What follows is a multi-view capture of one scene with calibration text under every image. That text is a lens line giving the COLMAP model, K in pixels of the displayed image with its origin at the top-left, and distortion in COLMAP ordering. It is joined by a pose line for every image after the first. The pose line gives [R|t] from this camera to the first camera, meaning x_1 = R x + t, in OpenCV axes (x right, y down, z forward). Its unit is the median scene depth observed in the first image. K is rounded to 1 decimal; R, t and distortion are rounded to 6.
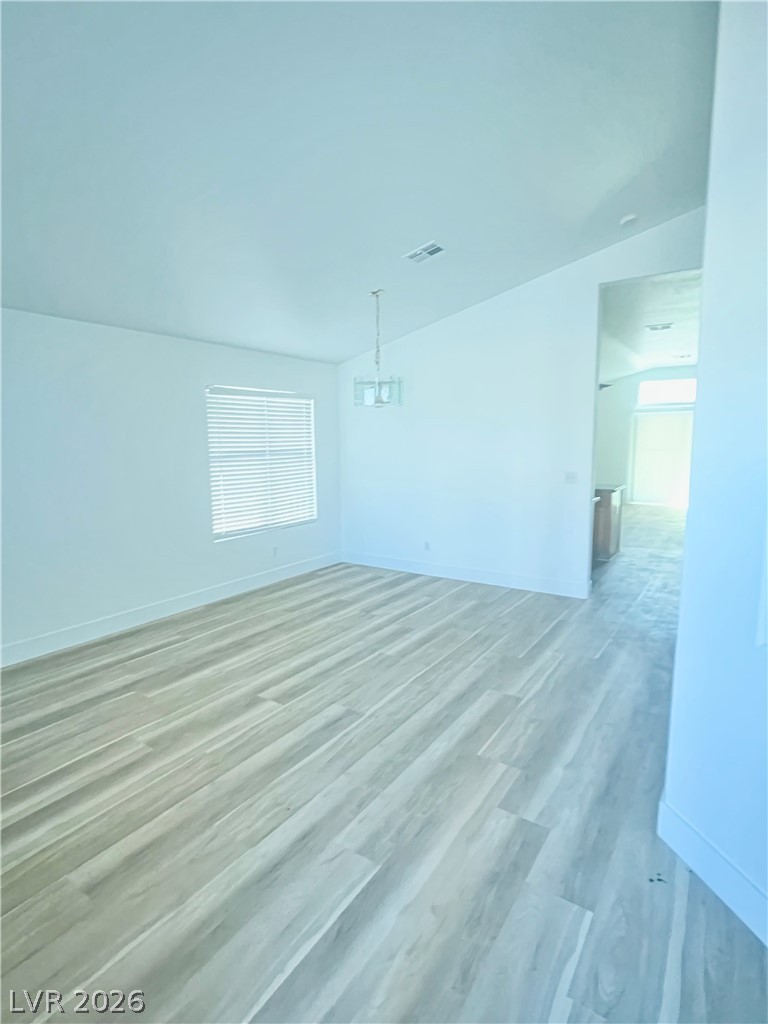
lens RADIAL K [[525.2, 0, 383.5], [0, 525.2, 509.2], [0, 0, 1]] dist [0.001640, 0.000578]
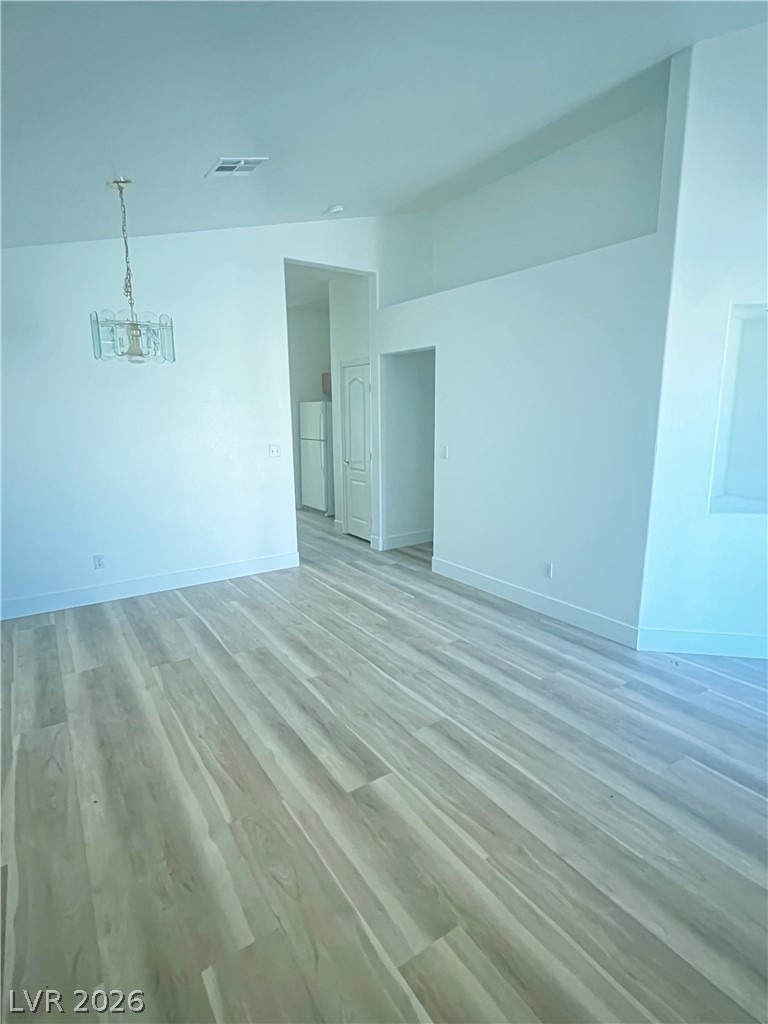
lens RADIAL K [[525.2, 0, 388.0], [0, 525.2, 514.6], [0, 0, 1]] dist [0.001640, 0.000578]
pose [[0.366854, -0.168563, 0.914880, -0.731141], [0.121690, 0.983692, 0.132446, -0.070612], [-0.922285, 0.062743, 0.381384, 0.642054]]
